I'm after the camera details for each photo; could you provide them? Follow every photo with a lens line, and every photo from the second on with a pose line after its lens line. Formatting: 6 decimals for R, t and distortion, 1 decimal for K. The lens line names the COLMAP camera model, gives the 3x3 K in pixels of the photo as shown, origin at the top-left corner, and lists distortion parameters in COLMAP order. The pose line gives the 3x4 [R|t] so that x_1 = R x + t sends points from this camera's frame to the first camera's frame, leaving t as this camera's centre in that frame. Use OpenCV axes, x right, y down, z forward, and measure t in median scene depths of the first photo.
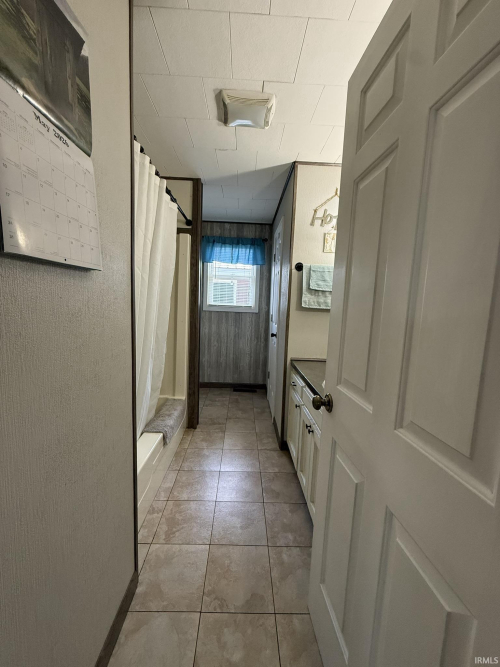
lens RADIAL K [[264.4, 0, 249.1], [0, 264.4, 331.1], [0, 0, 1]] dist [-0.014162, 0.000025]
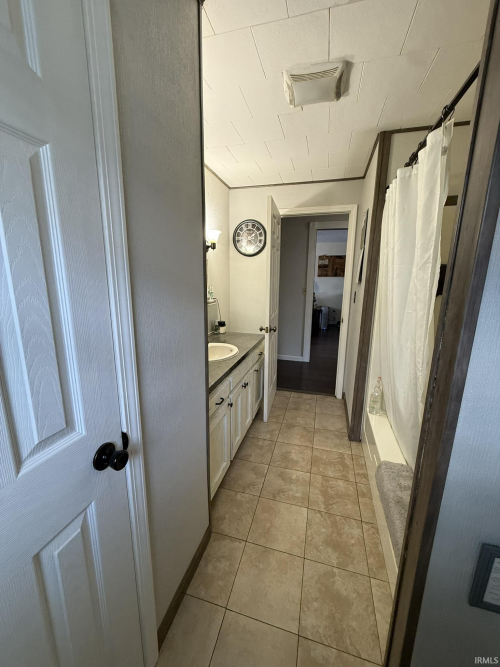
lens RADIAL K [[264.4, 0, 249.4], [0, 264.4, 332.2], [0, 0, 1]] dist [-0.014162, 0.000025]
pose [[-0.953894, -0.121574, 0.274421, -0.112673], [-0.028733, 0.947083, 0.319700, -0.283385], [-0.298766, 0.297074, -0.906910, 1.947408]]
